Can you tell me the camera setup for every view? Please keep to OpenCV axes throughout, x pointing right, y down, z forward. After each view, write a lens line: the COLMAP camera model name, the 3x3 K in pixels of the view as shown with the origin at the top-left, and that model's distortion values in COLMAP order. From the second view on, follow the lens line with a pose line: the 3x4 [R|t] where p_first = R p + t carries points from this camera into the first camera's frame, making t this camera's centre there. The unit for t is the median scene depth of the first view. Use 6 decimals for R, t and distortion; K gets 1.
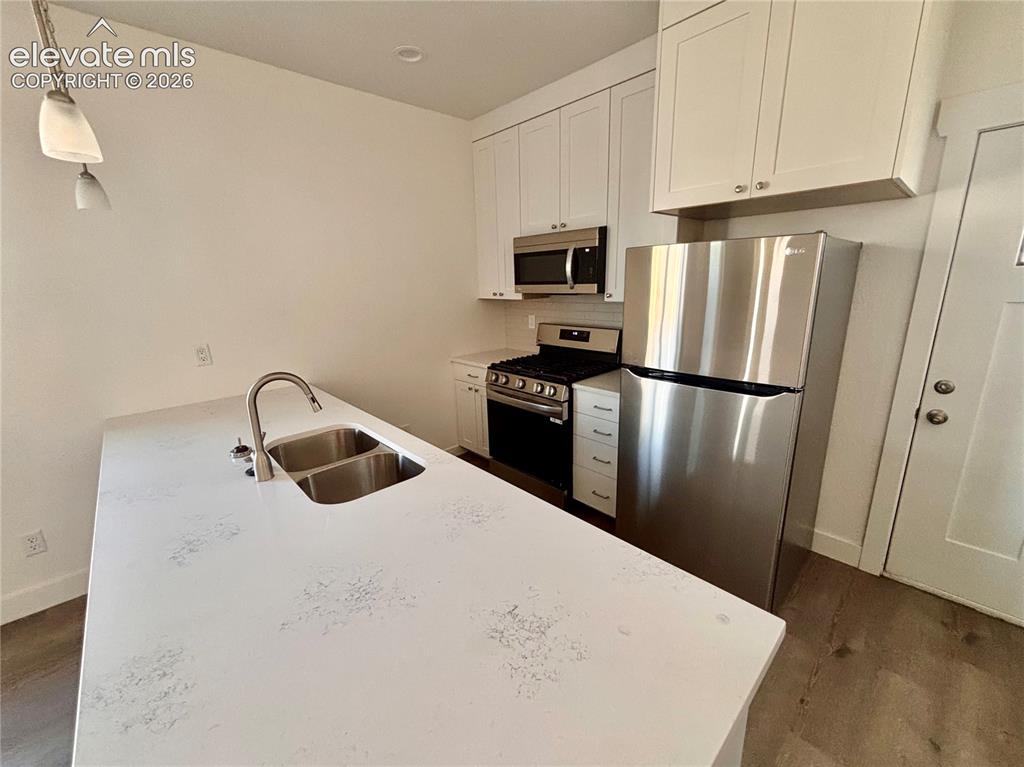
lens RADIAL K [[412.8, 0, 509.6], [0, 412.8, 379.4], [0, 0, 1]] dist [0.001525, 0.000153]
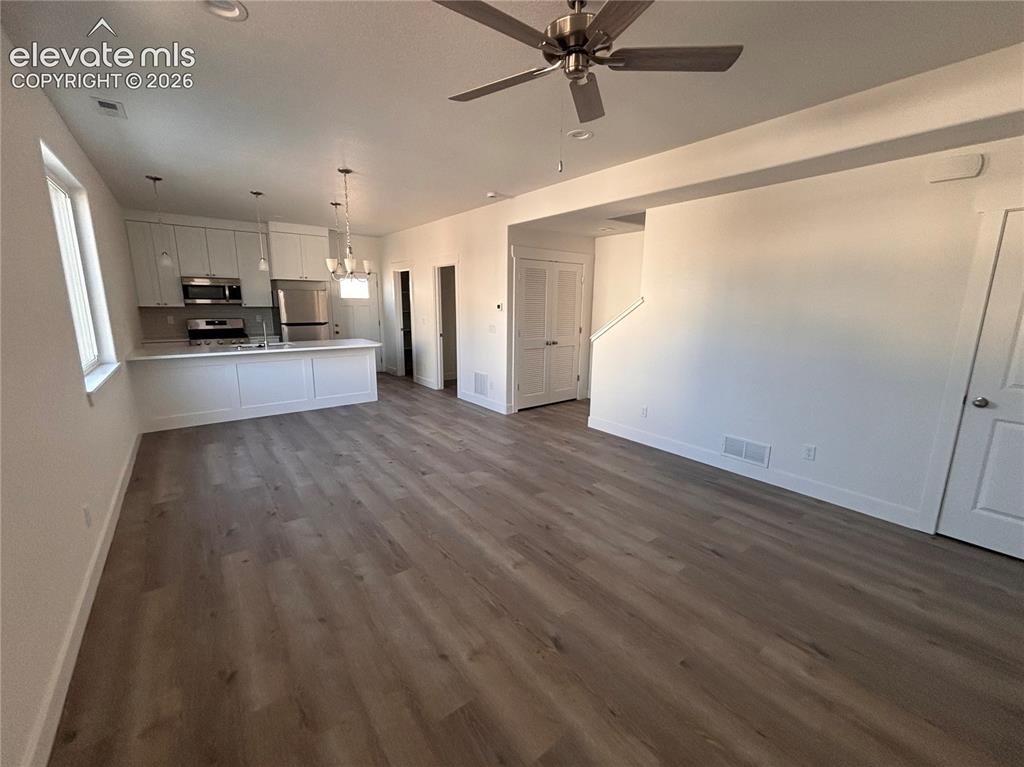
lens RADIAL K [[412.8, 0, 510.3], [0, 412.8, 383.5], [0, 0, 1]] dist [0.001525, 0.000153]
pose [[0.074228, -0.153098, 0.985419, -2.252721], [0.226522, 0.964904, 0.132848, 0.309924], [-0.971174, 0.213358, 0.106303, -0.800921]]
